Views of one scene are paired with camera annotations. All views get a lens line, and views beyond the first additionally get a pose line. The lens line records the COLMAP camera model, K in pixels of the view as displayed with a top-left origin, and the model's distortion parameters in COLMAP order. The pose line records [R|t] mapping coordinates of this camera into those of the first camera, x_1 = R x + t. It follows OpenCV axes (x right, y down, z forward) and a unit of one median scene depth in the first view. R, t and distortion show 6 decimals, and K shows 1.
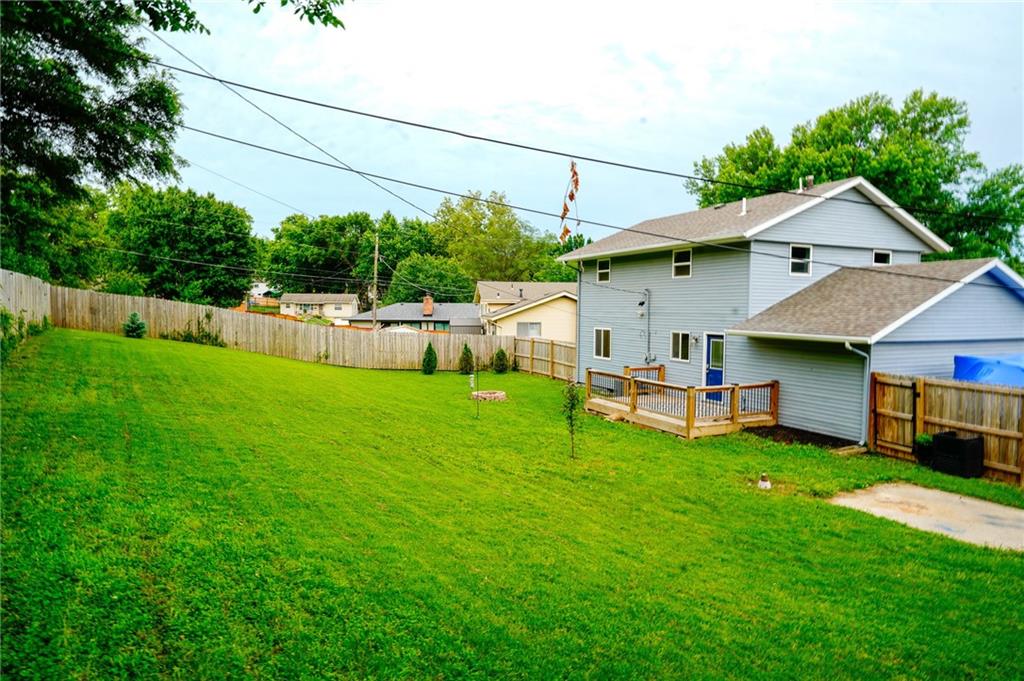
lens RADIAL K [[610.8, 0, 512.0], [0, 610.8, 340.5], [0, 0, 1]] dist [-0.002794, -0.000374]
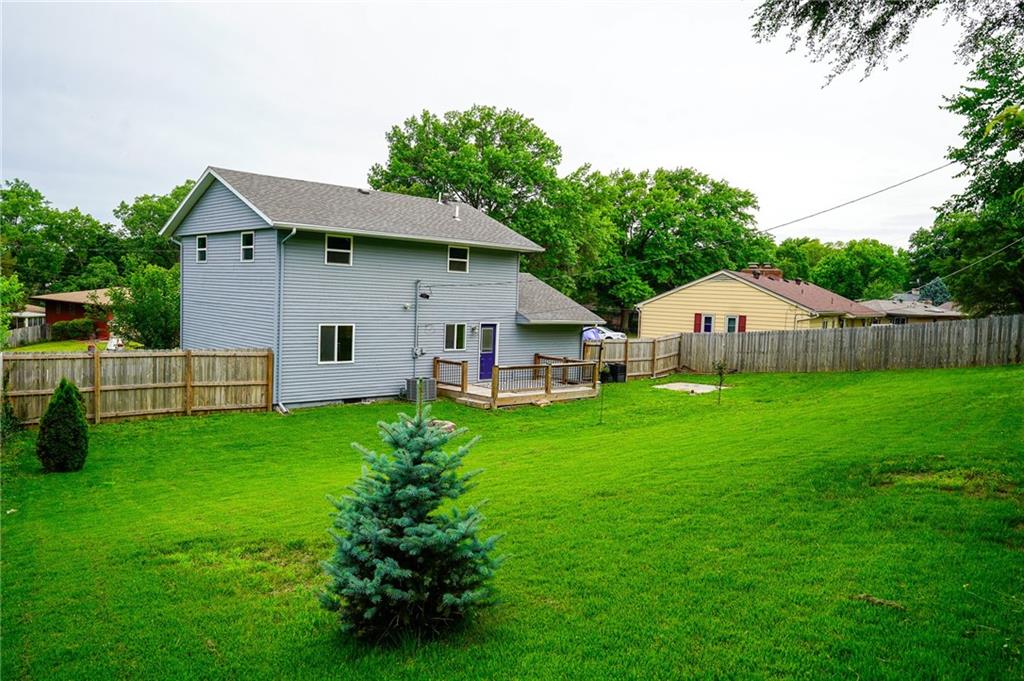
lens RADIAL K [[760.9, 0, 512.0], [0, 760.9, 340.5], [0, 0, 1]] dist [-0.000154, 0.000020]
pose [[-0.316594, -0.075901, 0.945519, -1.002243], [0.009320, 0.996496, 0.083114, -0.092444], [-0.948515, 0.035125, -0.314778, 1.303887]]
